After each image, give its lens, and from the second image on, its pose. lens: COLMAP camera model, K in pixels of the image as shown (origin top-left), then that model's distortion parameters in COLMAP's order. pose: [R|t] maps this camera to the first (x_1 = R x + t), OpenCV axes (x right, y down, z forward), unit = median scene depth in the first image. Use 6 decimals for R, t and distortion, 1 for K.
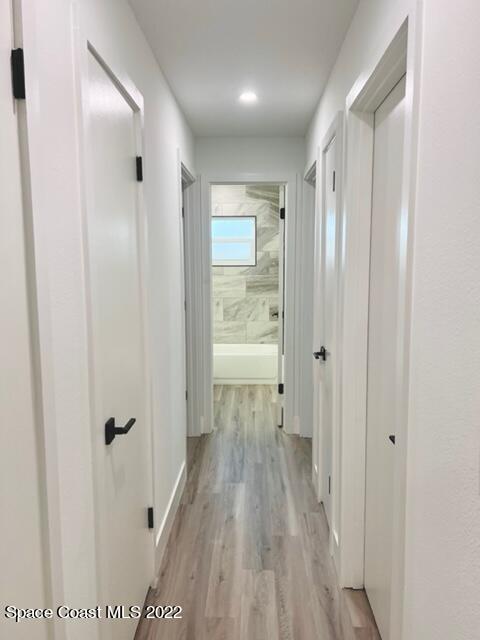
lens RADIAL K [[484.0, 0, 243.3], [0, 484.0, 318.4], [0, 0, 1]] dist [0.006704, 0.000033]
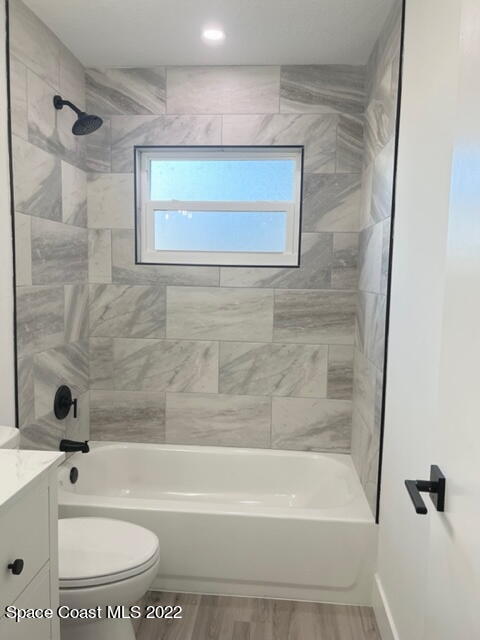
lens RADIAL K [[484.0, 0, 237.3], [0, 484.0, 322.1], [0, 0, 1]] dist [0.006704, 0.000033]
pose [[0.999294, 0.026080, -0.027030, -0.014324], [-0.026106, 0.999659, -0.000587, -0.058943], [0.027005, 0.001292, 0.999634, 0.576871]]
